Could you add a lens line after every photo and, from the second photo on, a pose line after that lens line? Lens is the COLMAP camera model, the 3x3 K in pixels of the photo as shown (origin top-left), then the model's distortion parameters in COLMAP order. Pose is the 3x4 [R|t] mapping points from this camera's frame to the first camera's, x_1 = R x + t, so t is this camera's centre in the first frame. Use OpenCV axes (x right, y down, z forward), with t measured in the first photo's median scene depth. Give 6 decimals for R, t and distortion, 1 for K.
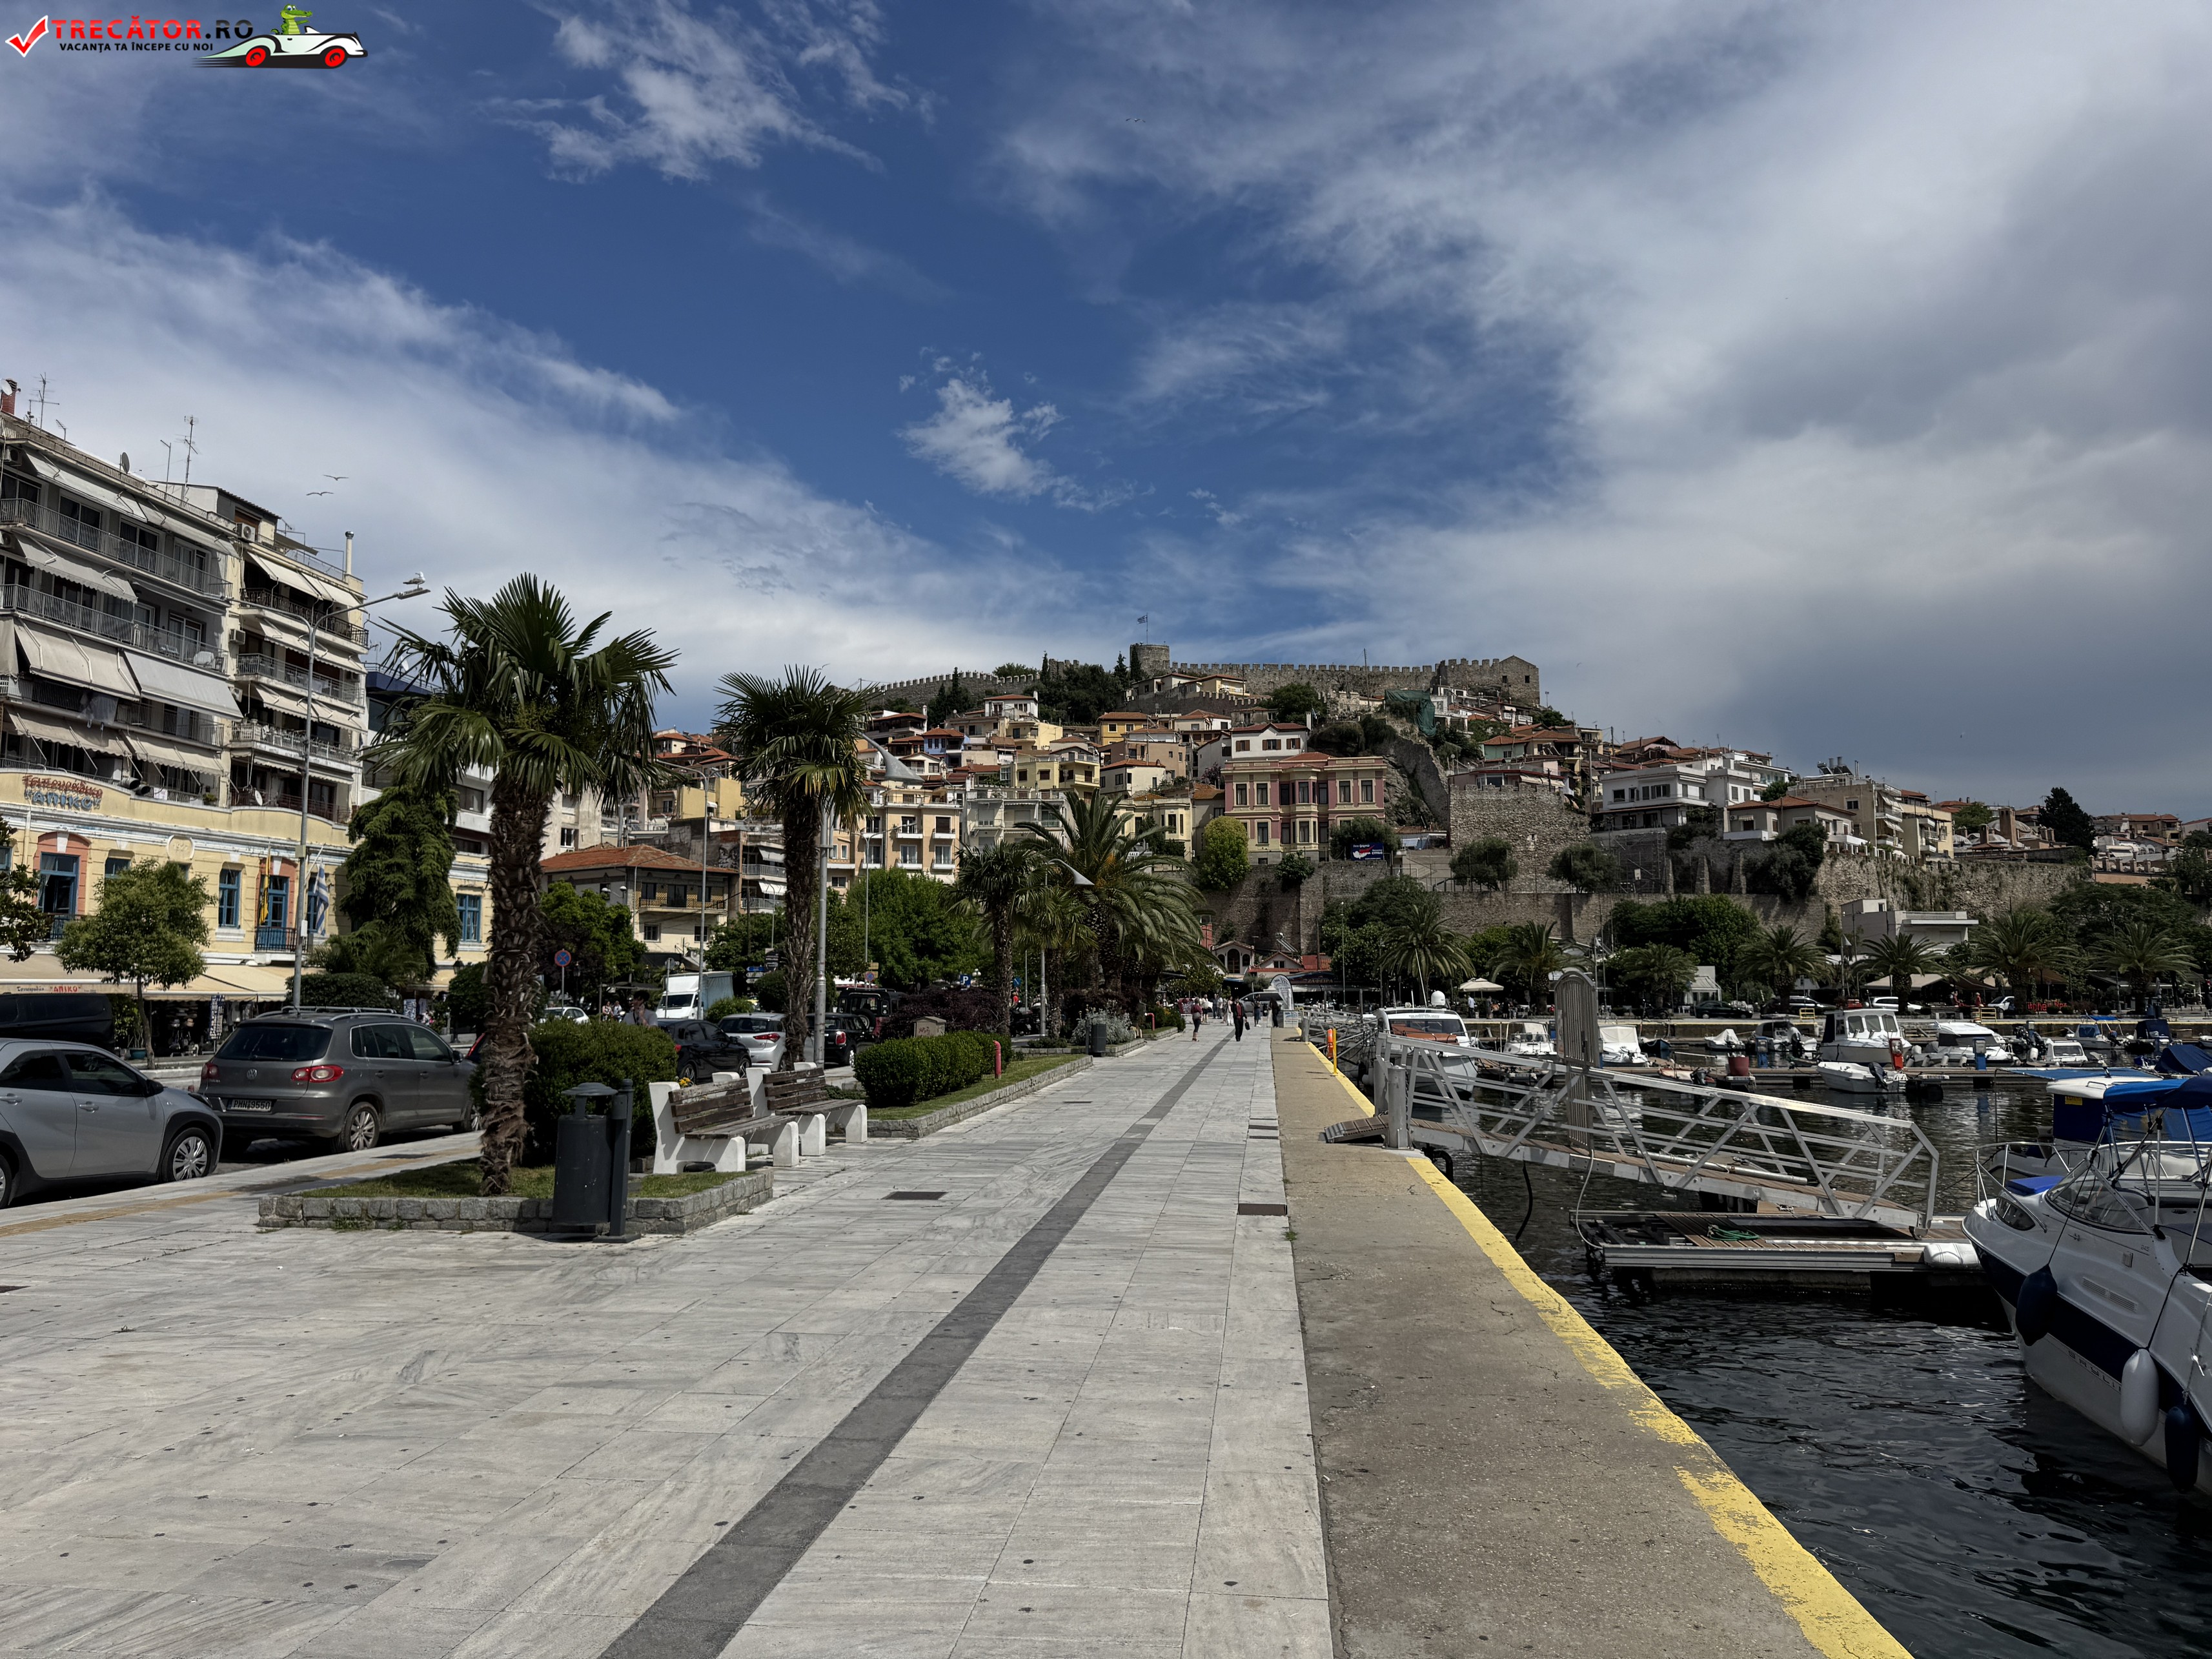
lens RADIAL K [[1507.5, 0, 1090.5], [0, 1507.5, 822.7], [0, 0, 1]] dist [-0.002033, -0.018917]
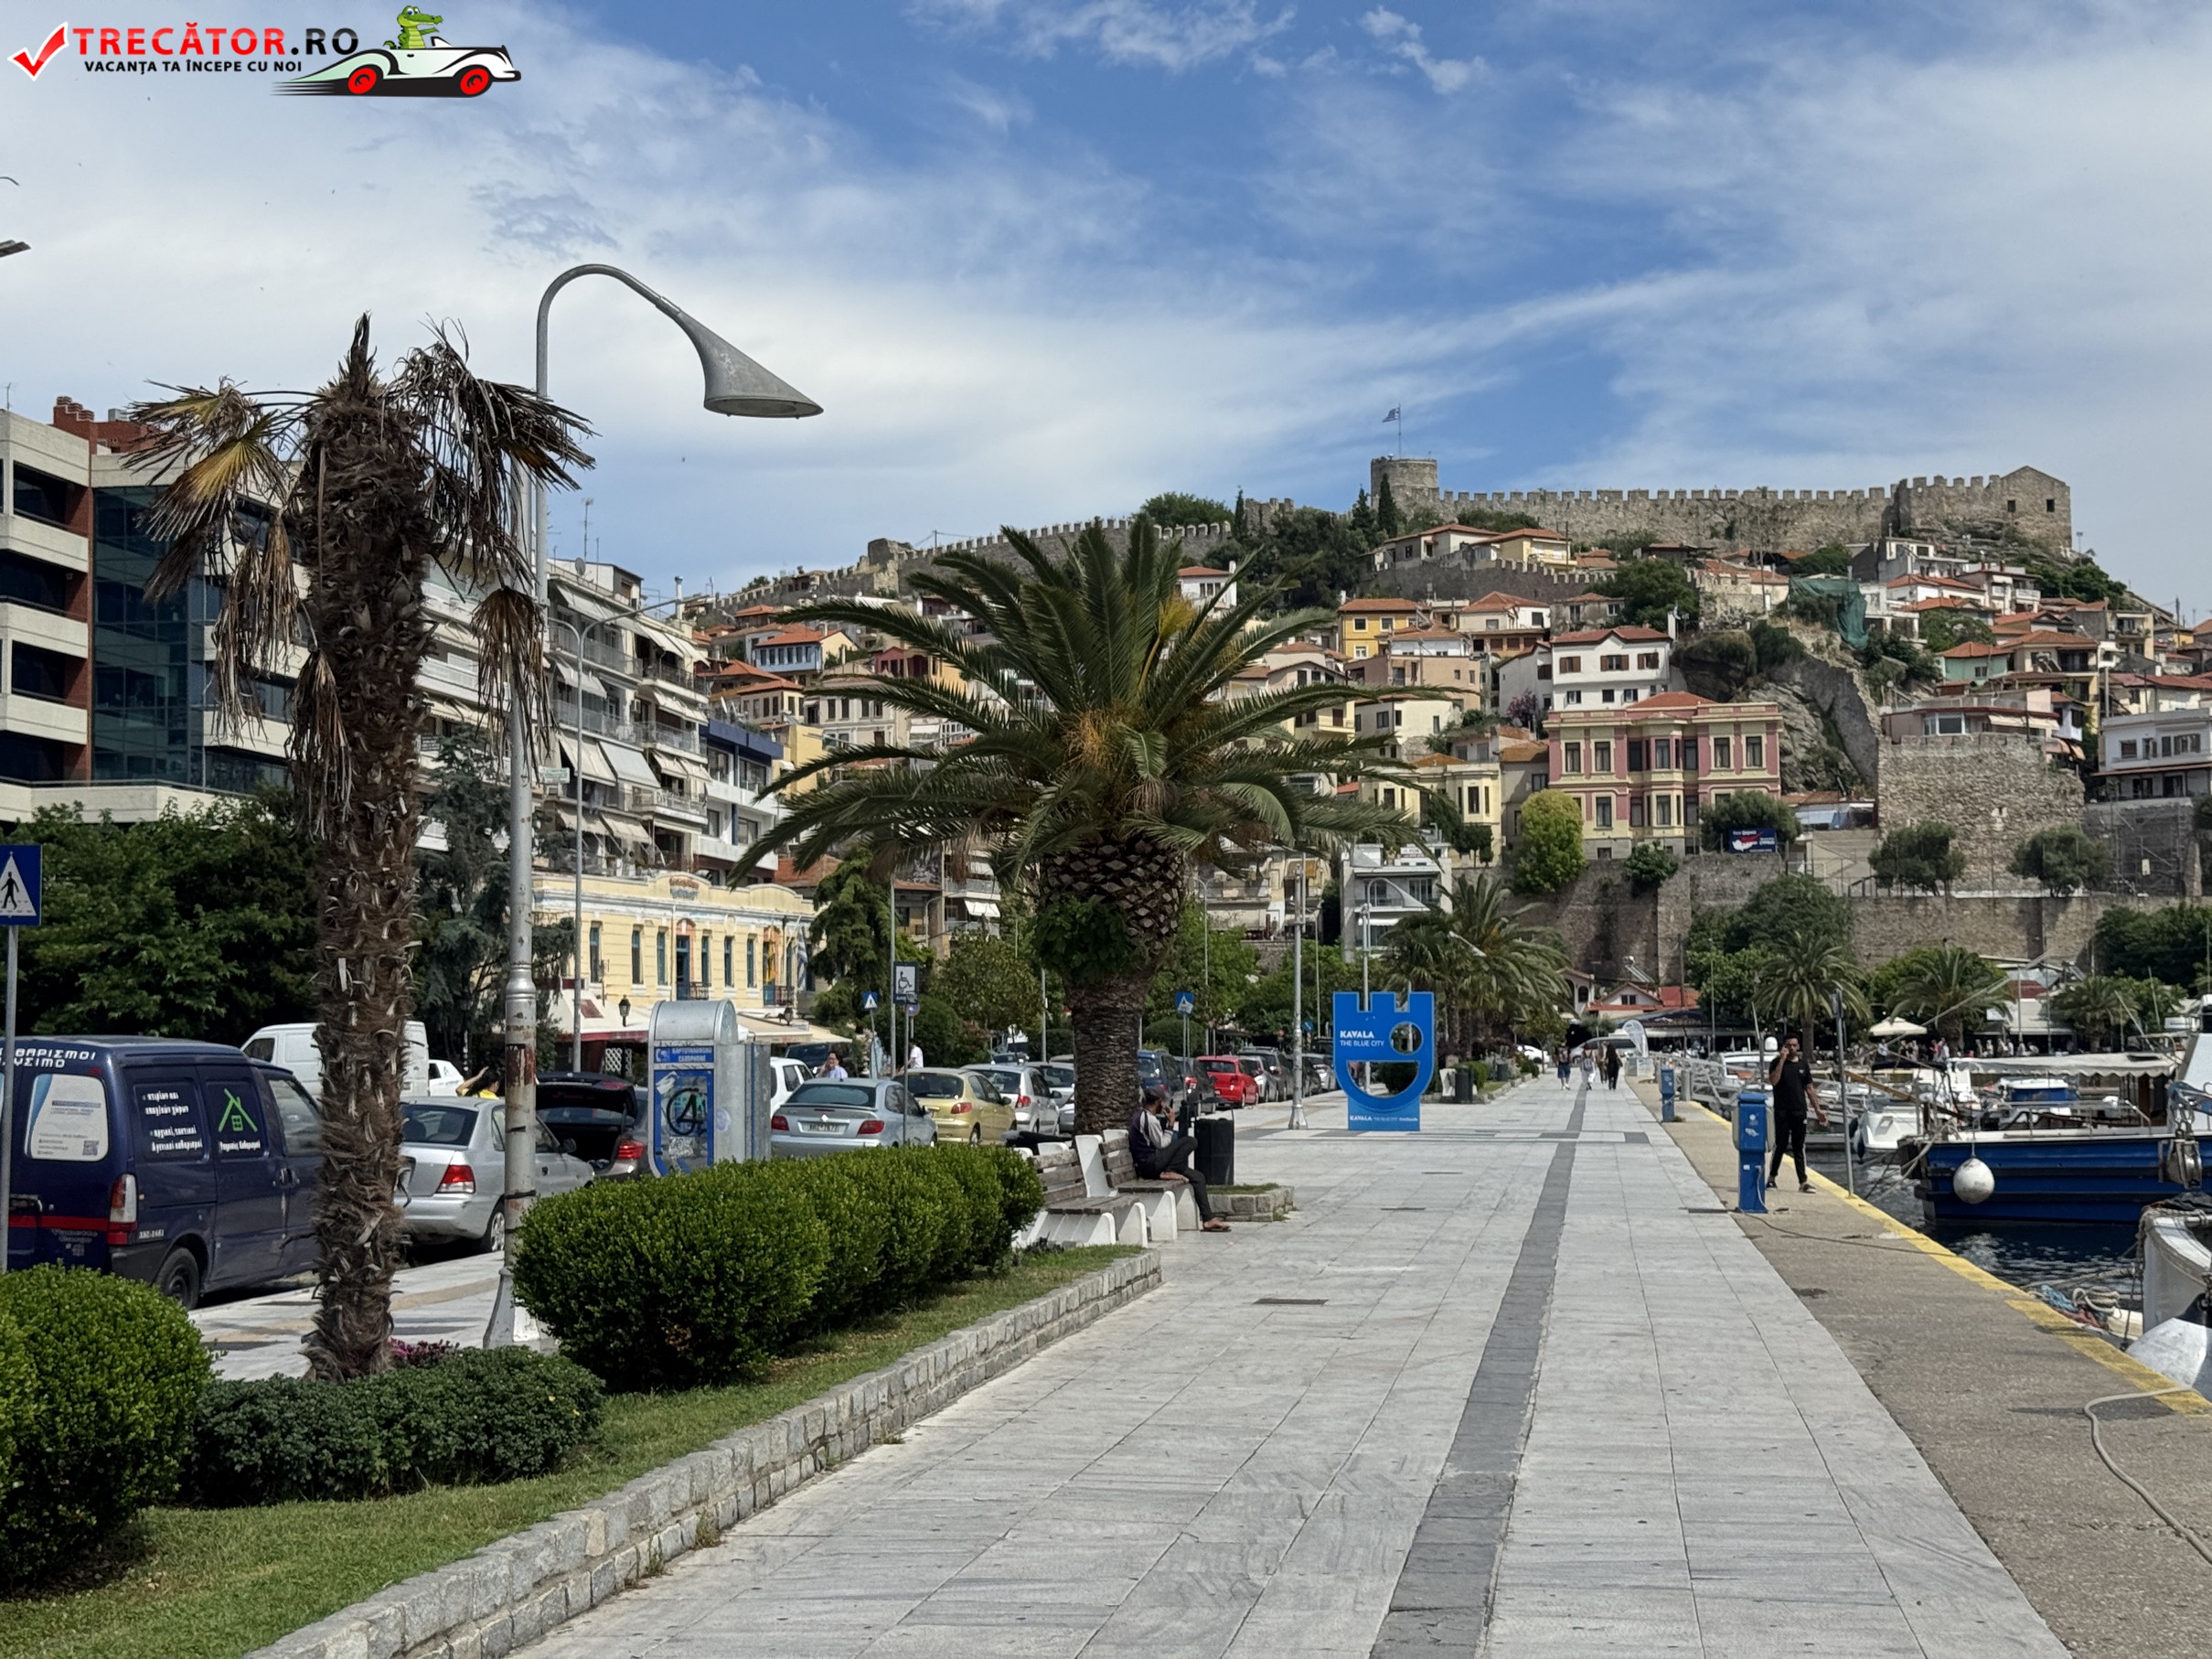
lens RADIAL K [[3044.2, 0, 1106.0], [0, 3044.2, 829.5], [0, 0, 1]] dist [0.185531, -0.809277]
pose [[0.999082, -0.008814, -0.041934, -0.058972], [0.010623, 0.999014, 0.043113, -0.049638], [0.041512, -0.043518, 0.998190, -0.440994]]
